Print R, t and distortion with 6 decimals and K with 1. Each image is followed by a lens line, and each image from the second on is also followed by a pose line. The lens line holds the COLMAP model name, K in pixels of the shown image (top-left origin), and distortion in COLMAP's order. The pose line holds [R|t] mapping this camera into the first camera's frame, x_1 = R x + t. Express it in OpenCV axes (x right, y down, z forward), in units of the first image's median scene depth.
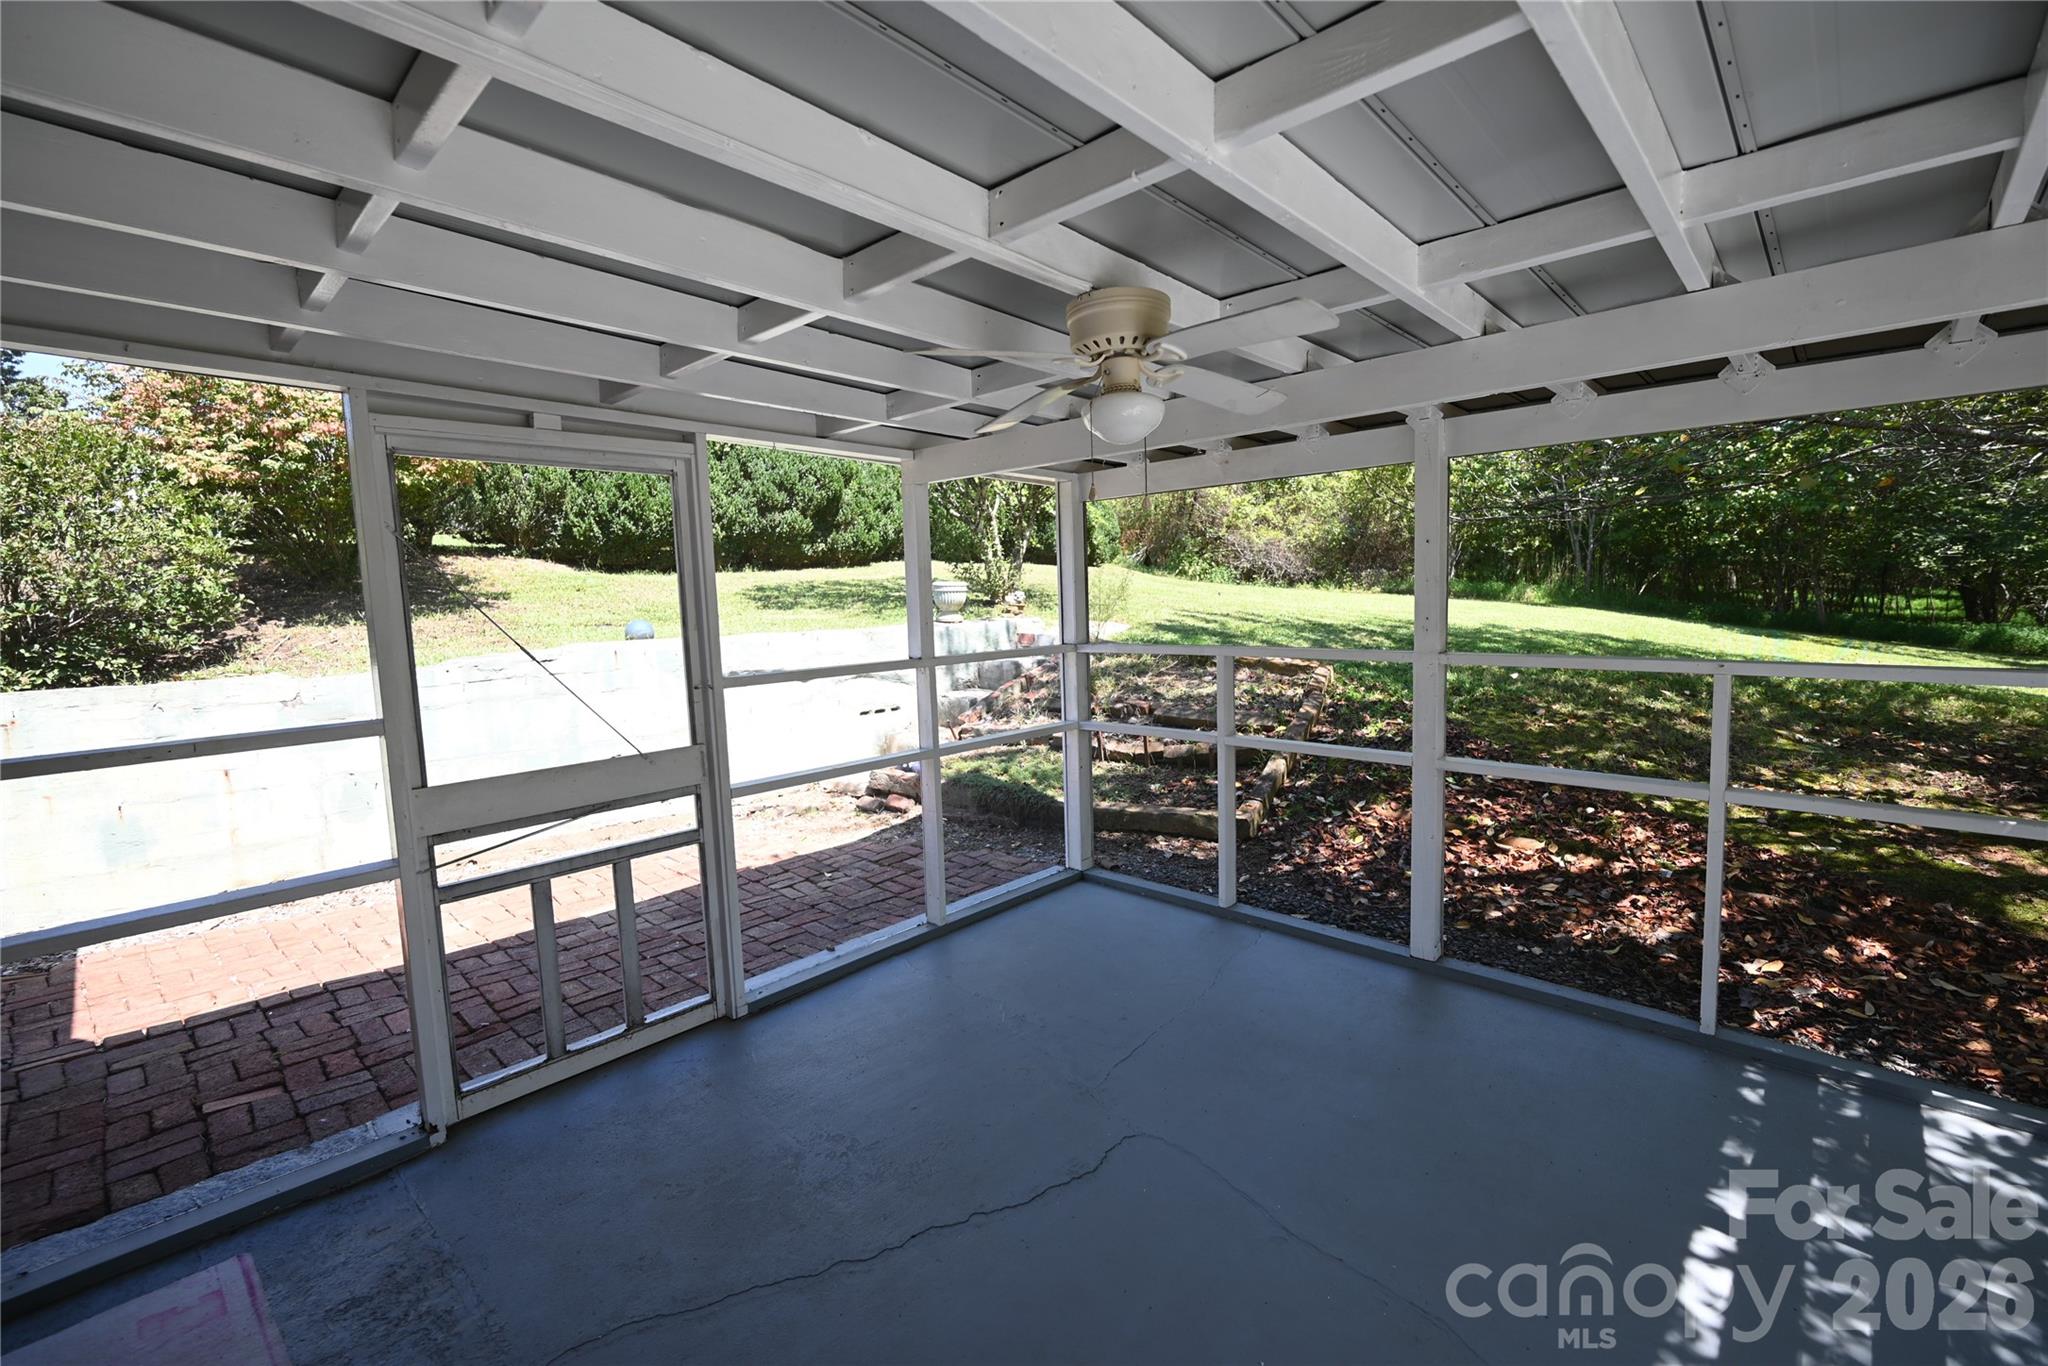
lens RADIAL K [[862.5, 0, 1017.6], [0, 862.5, 680.7], [0, 0, 1]] dist [-0.002010, -0.000327]
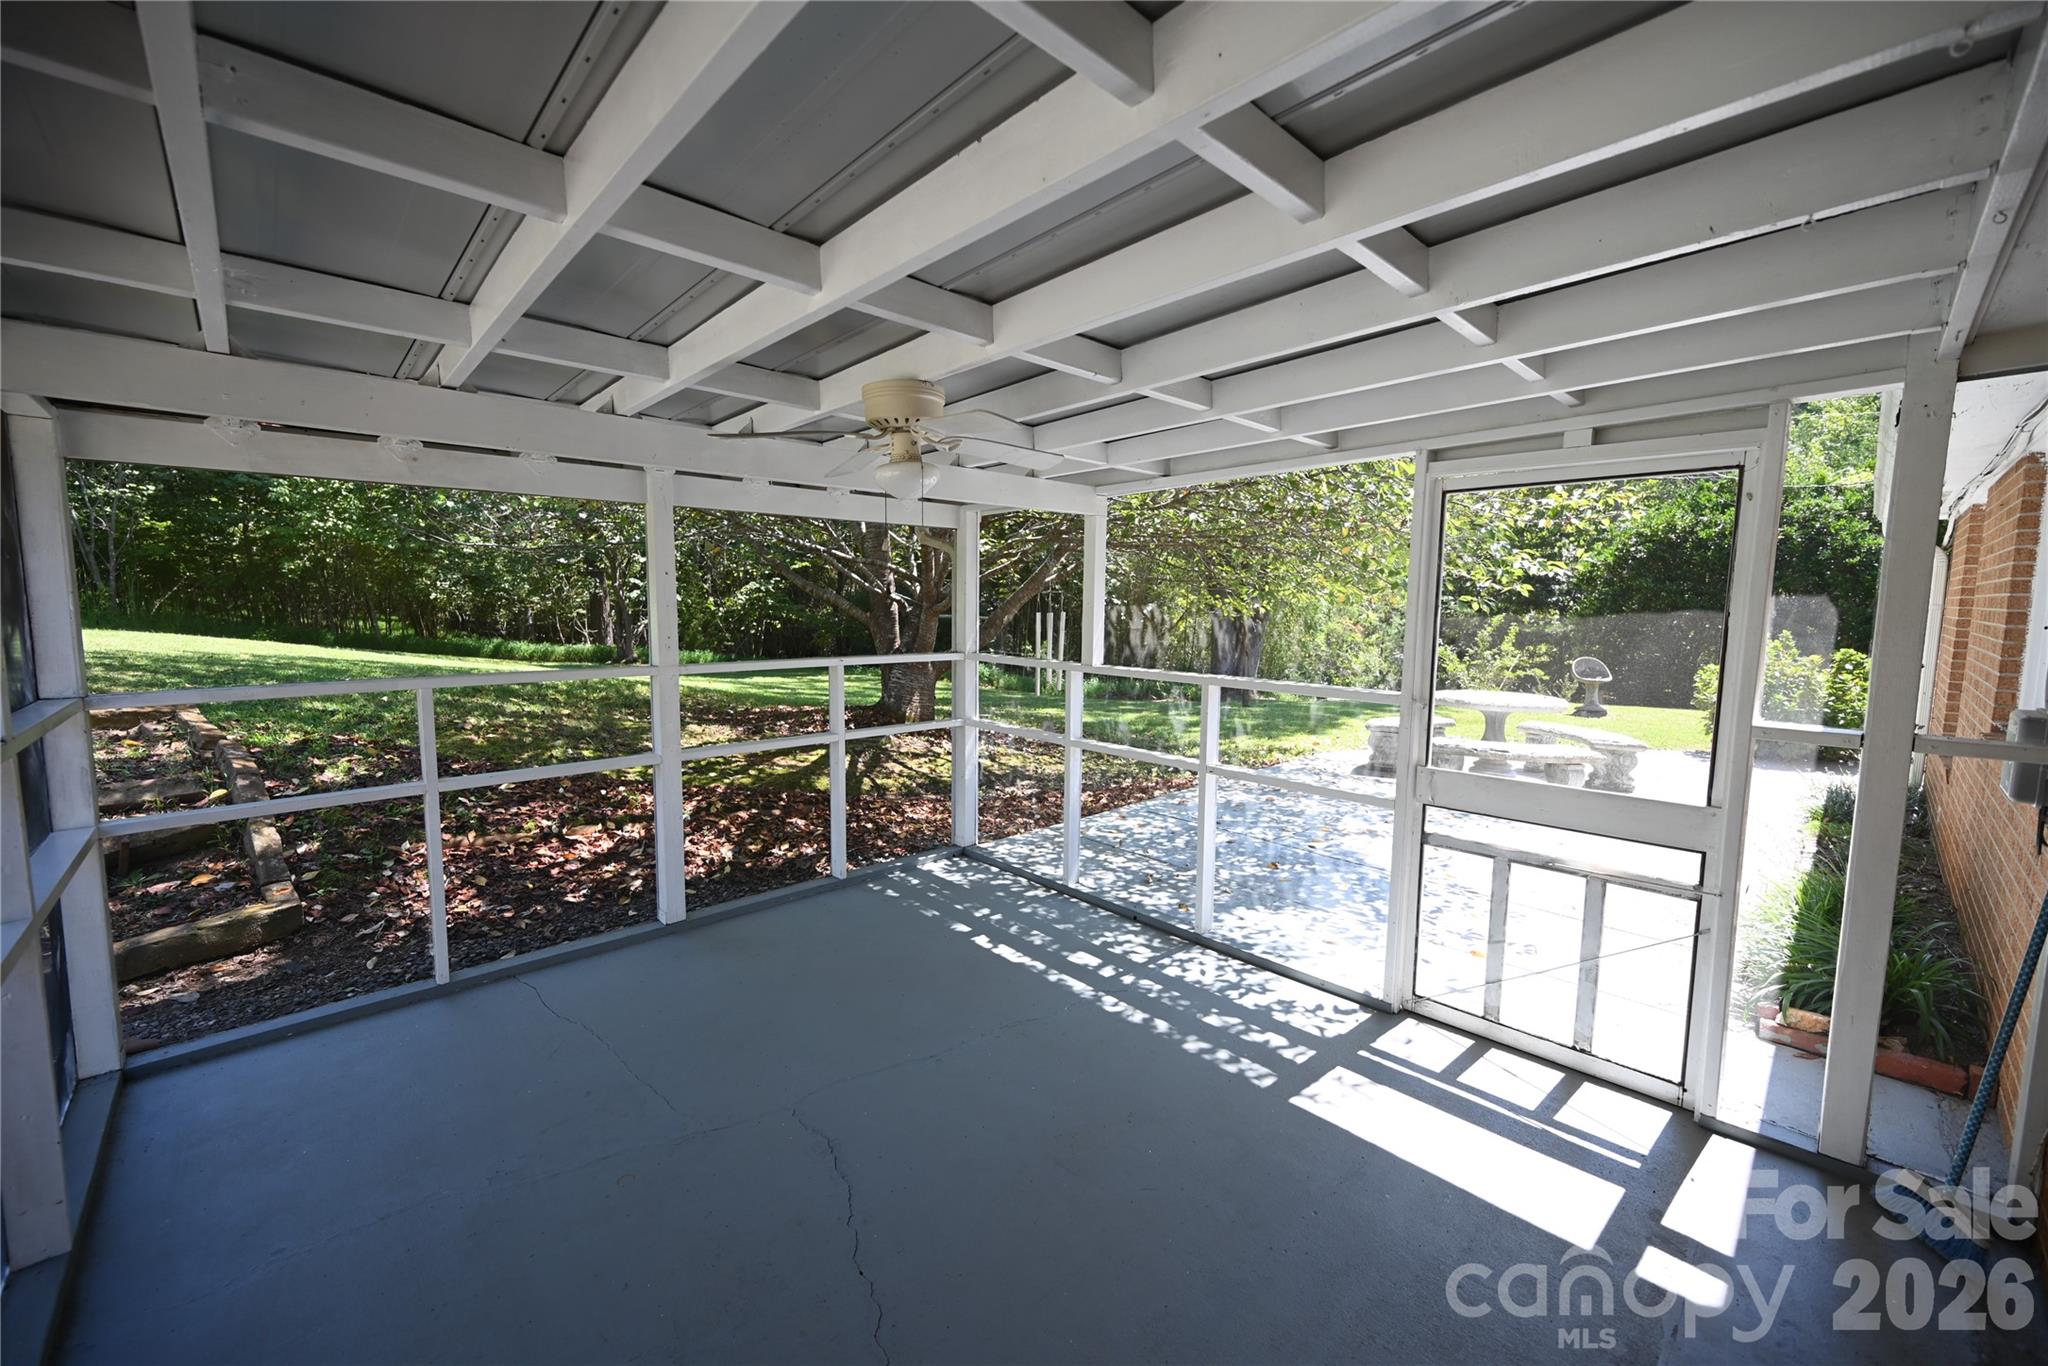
lens RADIAL K [[798.6, 0, 1020.2], [0, 798.6, 676.8], [0, 0, 1]] dist [-0.003640, -0.000418]
pose [[0.056120, -0.066516, 0.996206, -0.470809], [0.090757, 0.993987, 0.061255, -0.033322], [-0.994291, 0.086975, 0.061820, 0.344794]]
